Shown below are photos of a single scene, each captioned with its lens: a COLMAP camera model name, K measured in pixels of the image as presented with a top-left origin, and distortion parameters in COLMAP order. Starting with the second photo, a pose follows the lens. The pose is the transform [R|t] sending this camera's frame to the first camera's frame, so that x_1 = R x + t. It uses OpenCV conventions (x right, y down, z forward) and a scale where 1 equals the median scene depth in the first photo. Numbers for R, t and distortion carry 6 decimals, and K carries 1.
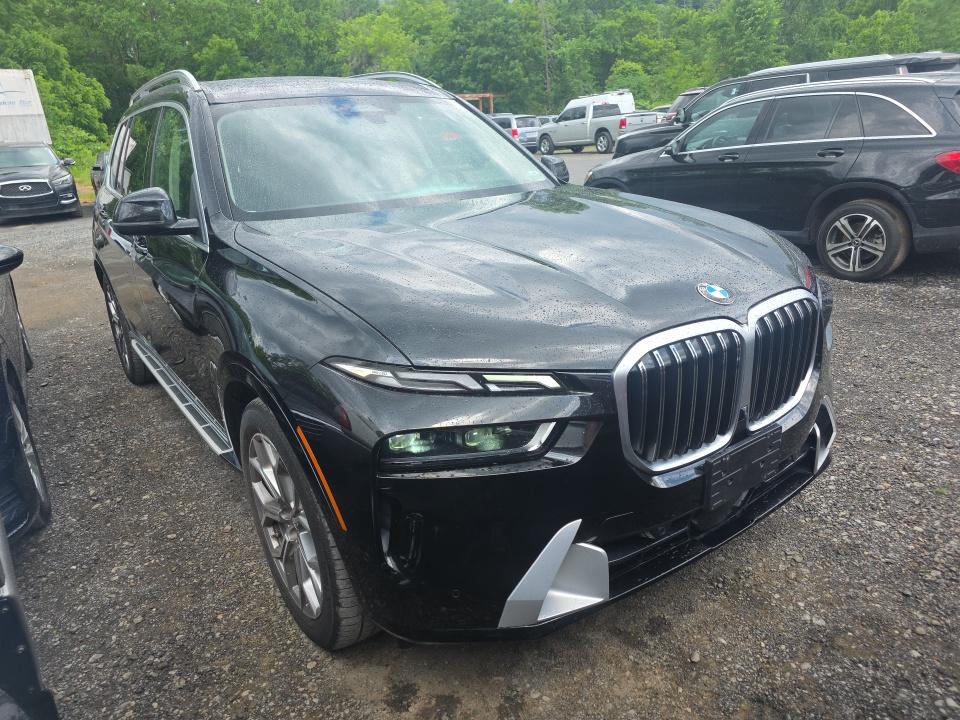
lens RADIAL K [[643.8, 0, 475.2], [0, 643.8, 352.9], [0, 0, 1]] dist [0.055557, -0.039346]
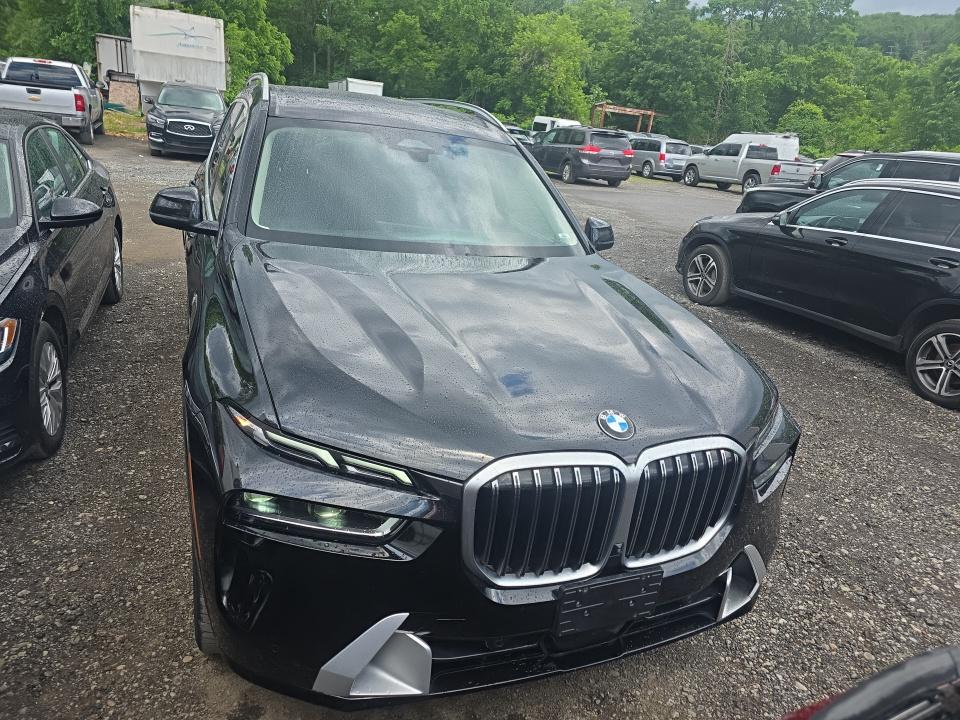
lens RADIAL K [[643.8, 0, 509.7], [0, 643.8, 350.7], [0, 0, 1]] dist [0.055557, -0.039346]
pose [[0.960939, 0.234519, -0.146961, 0.204453], [-0.232907, 0.972086, 0.028329, -0.117377], [0.149503, 0.007006, 0.988737, 0.002465]]
